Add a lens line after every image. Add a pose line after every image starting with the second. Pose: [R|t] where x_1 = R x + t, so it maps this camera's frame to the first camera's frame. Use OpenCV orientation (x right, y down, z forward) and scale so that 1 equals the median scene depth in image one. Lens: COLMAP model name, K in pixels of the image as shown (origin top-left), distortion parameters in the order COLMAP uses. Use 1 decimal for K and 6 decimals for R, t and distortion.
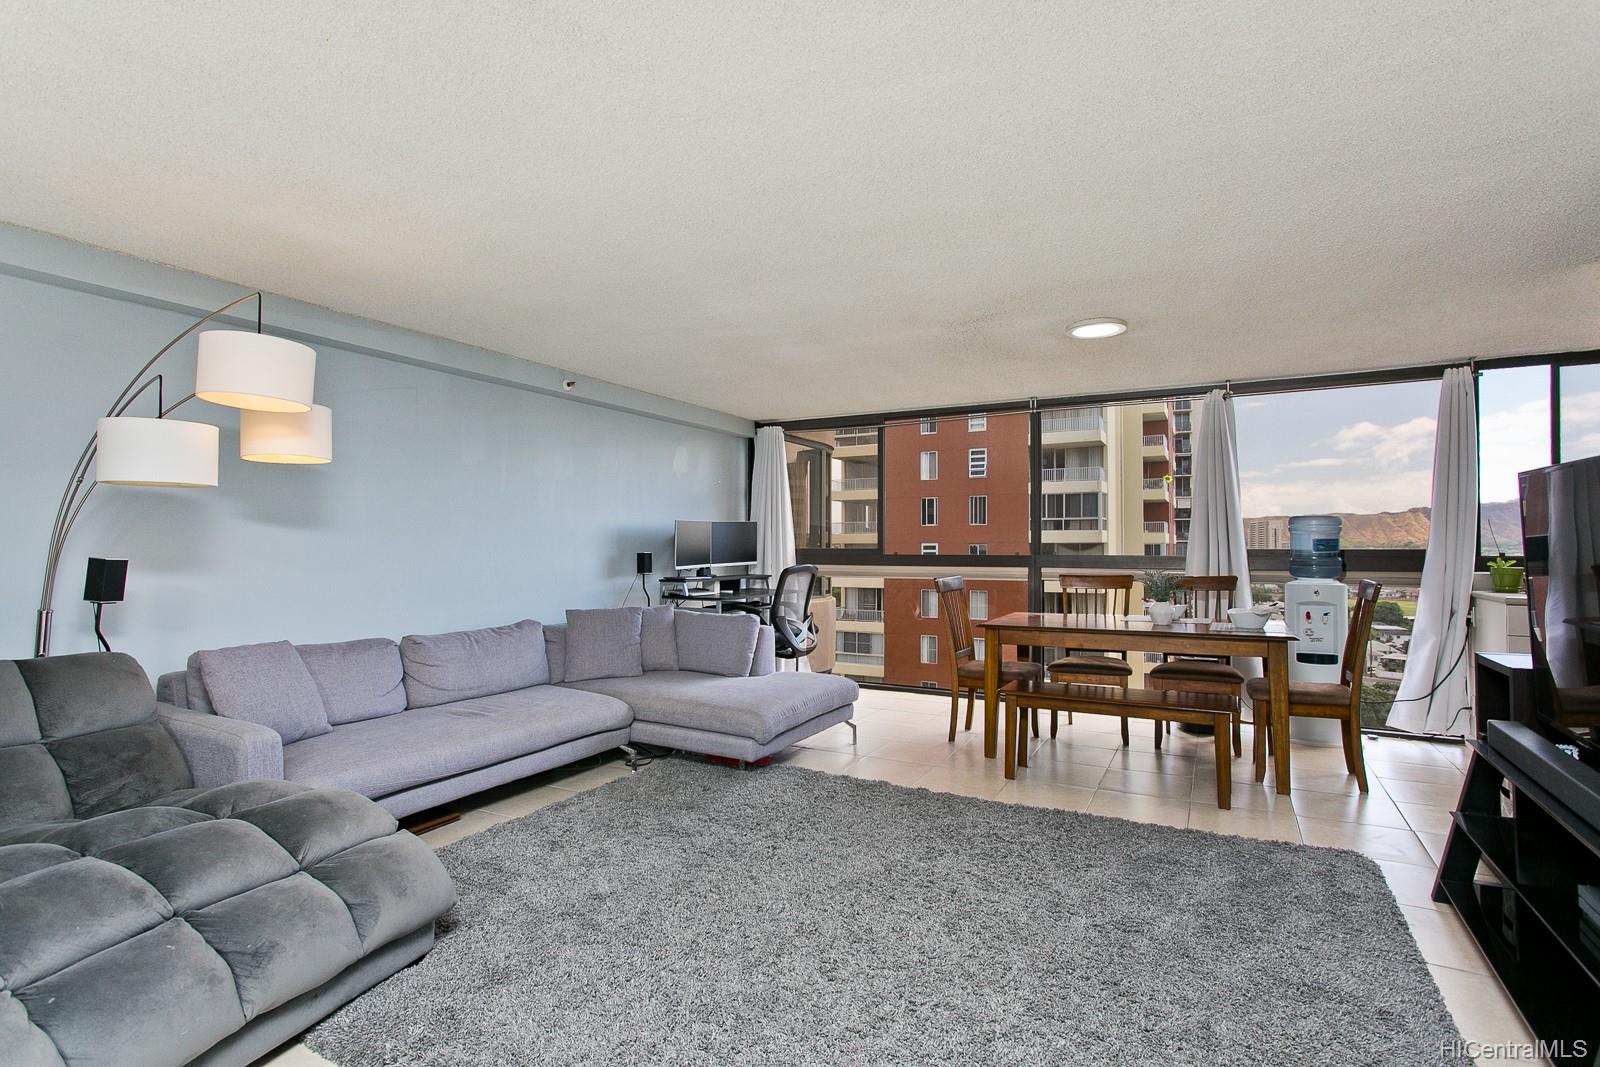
lens RADIAL K [[771.6, 0, 802.7], [0, 771.6, 535.6], [0, 0, 1]] dist [-0.005498, 0.000115]
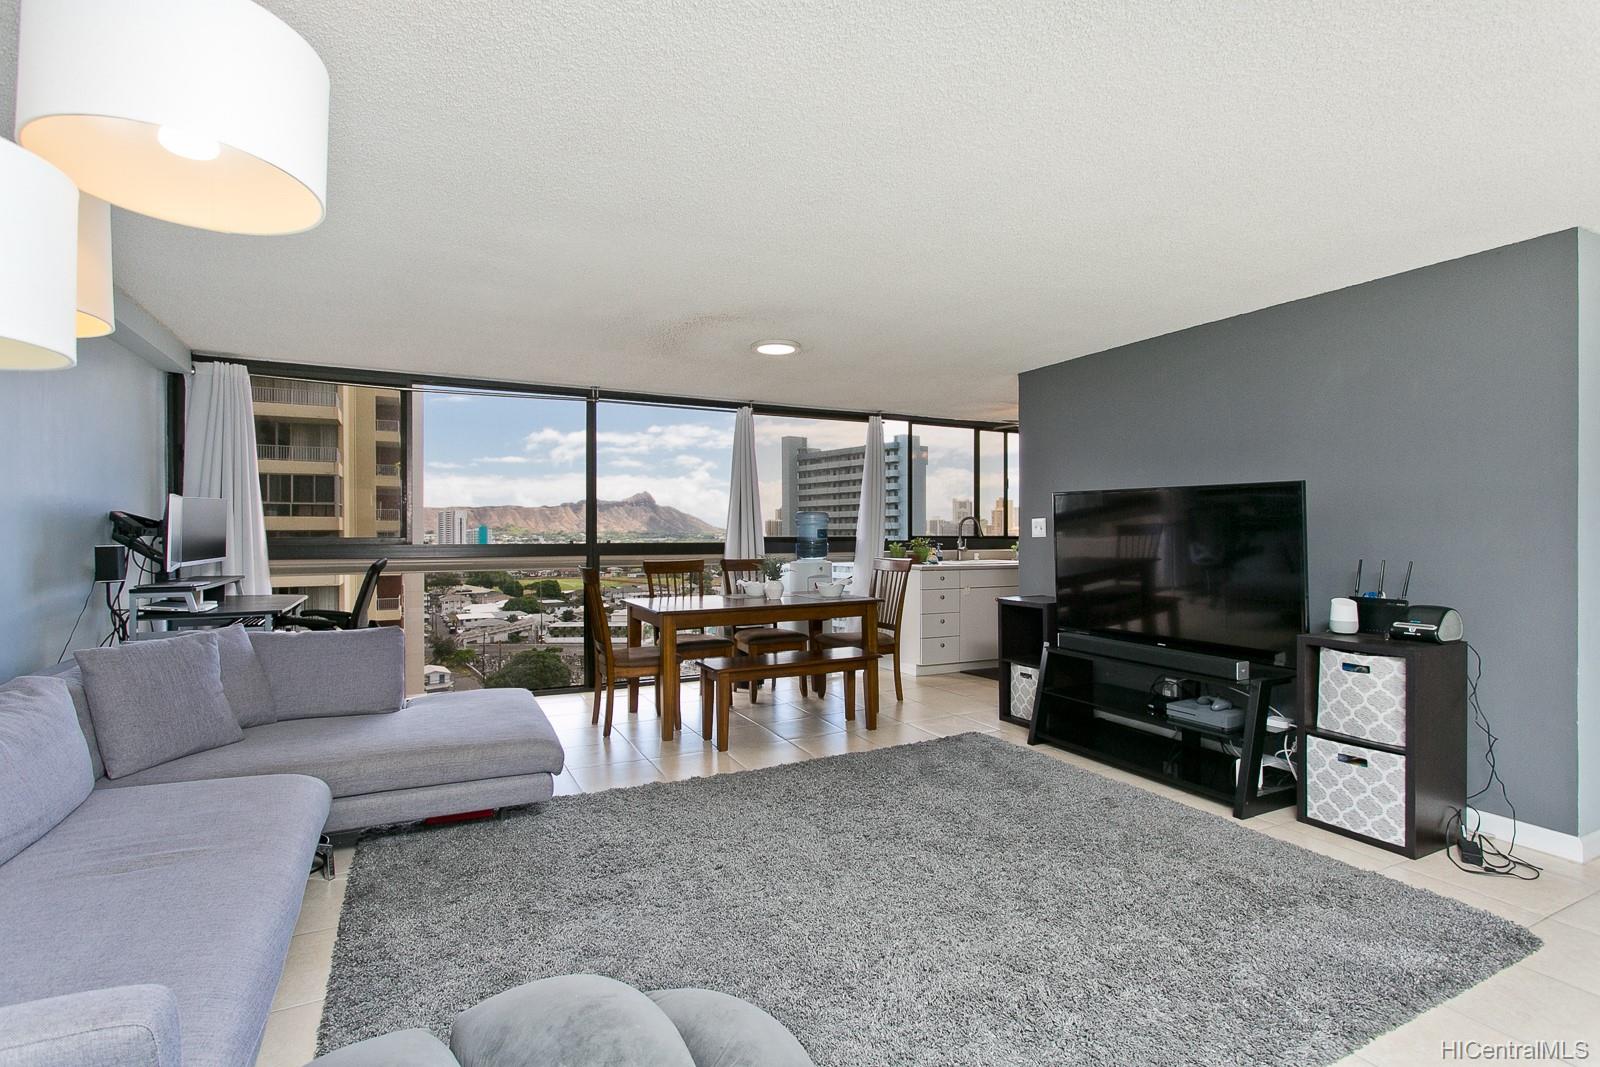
lens RADIAL K [[764.9, 0, 802.4], [0, 764.9, 539.6], [0, 0, 1]] dist [-0.017691, 0.000399]
pose [[0.559116, -0.006926, 0.829060, -0.312606], [-0.010519, 0.999825, 0.015447, 0.001681], [-0.829023, -0.017357, 0.558946, 0.180602]]
